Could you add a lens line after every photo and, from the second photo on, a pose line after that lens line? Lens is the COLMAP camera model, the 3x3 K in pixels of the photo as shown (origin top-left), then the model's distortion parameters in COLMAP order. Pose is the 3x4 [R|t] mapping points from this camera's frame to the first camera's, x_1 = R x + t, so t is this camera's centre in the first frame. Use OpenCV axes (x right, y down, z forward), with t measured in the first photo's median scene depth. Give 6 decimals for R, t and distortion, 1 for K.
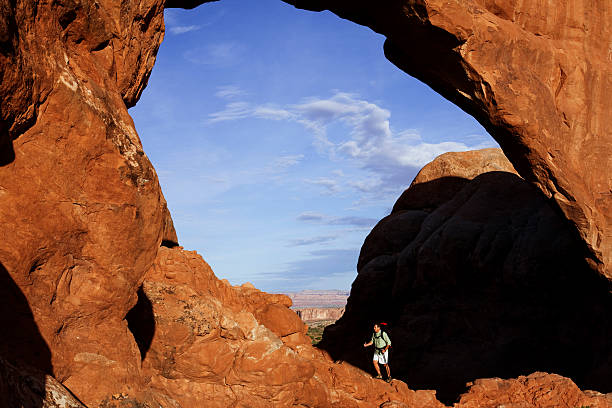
lens RADIAL K [[647.8, 0, 306.0], [0, 647.8, 204.0], [0, 0, 1]] dist [-0.074397, 0.138872]
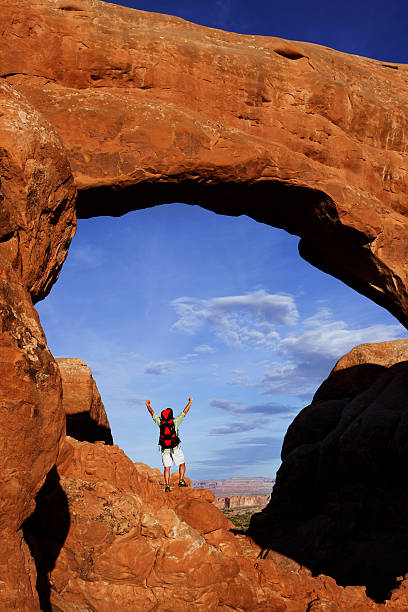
lens RADIAL K [[597.7, 0, 204.0], [0, 597.7, 306.0], [0, 0, 1]] dist [-0.084691, 0.150634]
pose [[0.998804, -0.023734, -0.042736, 0.005218], [0.017110, 0.988660, -0.149191, -0.000974], [0.045793, 0.148281, 0.987884, 0.038004]]
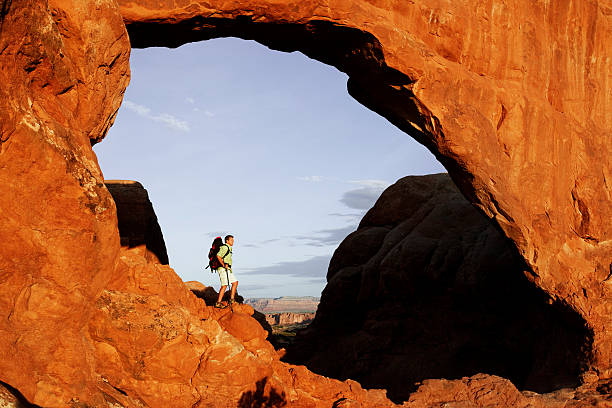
lens RADIAL K [[575.6, 0, 306.0], [0, 575.6, 204.0], [0, 0, 1]] dist [0.006953, 0.132000]
pose [[0.999307, 0.010686, 0.035668, 0.020017], [-0.009713, 0.999579, -0.027340, -0.005373], [-0.035945, 0.026975, 0.998990, -0.011419]]
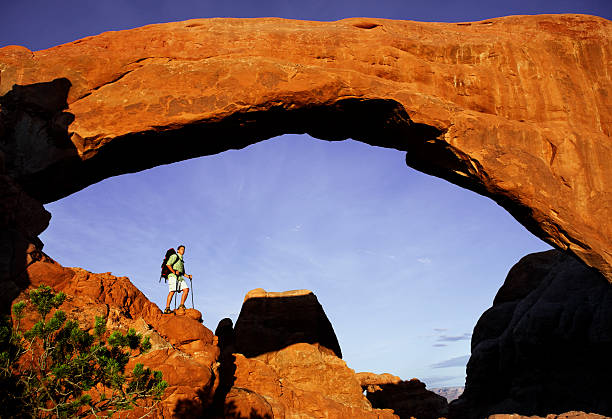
lens RADIAL K [[432.8, 0, 299.7], [0, 432.8, 210.6], [0, 0, 1]] dist [-0.104565, 0.077689]
pose [[0.935986, -0.169252, -0.308681, 0.251532], [0.081930, 0.957494, -0.276571, 0.124656], [0.342370, 0.233577, 0.910068, 0.215511]]
